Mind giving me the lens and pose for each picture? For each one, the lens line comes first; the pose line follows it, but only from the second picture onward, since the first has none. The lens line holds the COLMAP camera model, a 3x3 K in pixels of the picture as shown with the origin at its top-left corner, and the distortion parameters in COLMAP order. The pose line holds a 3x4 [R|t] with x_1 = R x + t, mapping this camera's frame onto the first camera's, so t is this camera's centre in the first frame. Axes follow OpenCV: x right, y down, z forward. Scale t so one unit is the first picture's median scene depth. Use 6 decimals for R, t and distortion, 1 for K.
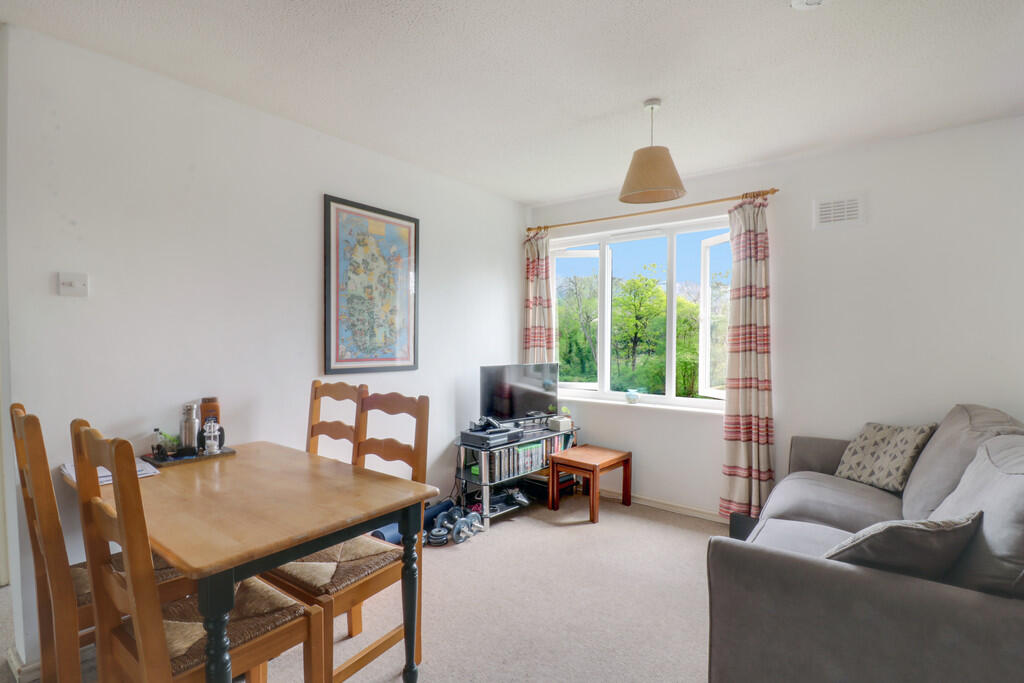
lens RADIAL K [[481.5, 0, 512.0], [0, 481.5, 341.5], [0, 0, 1]] dist [-0.001041, -0.000776]
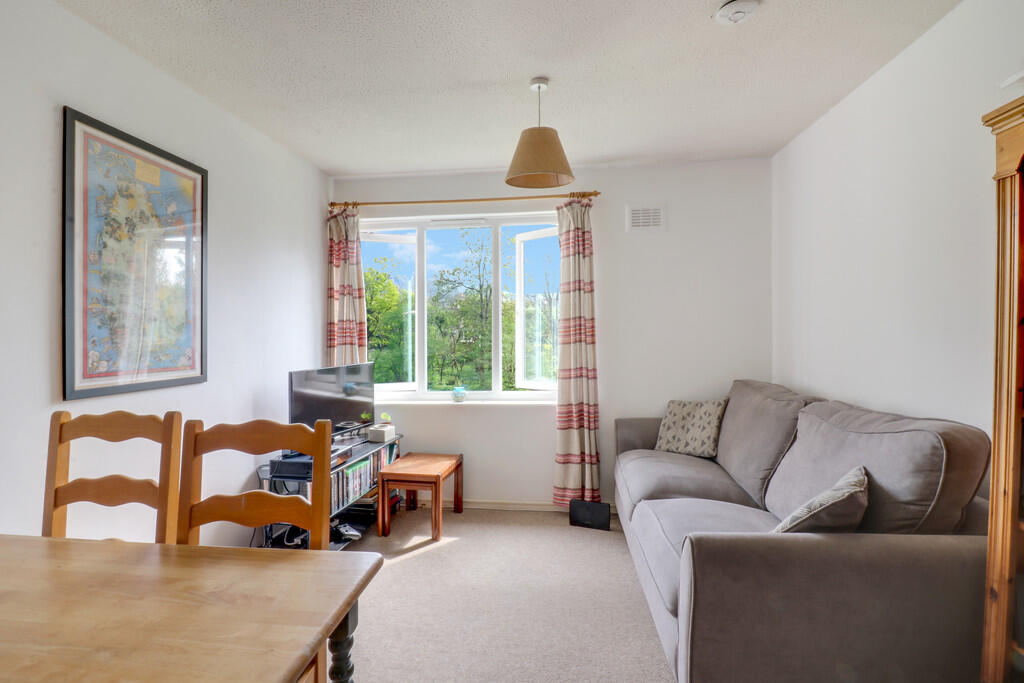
lens RADIAL K [[490.8, 0, 509.9], [0, 490.8, 325.4], [0, 0, 1]] dist [0.017557, -0.021038]
pose [[0.860391, -0.011041, 0.509515, -0.185282], [0.021884, 0.999644, -0.015294, -0.003670], [-0.509165, 0.024309, 0.860326, 0.153202]]
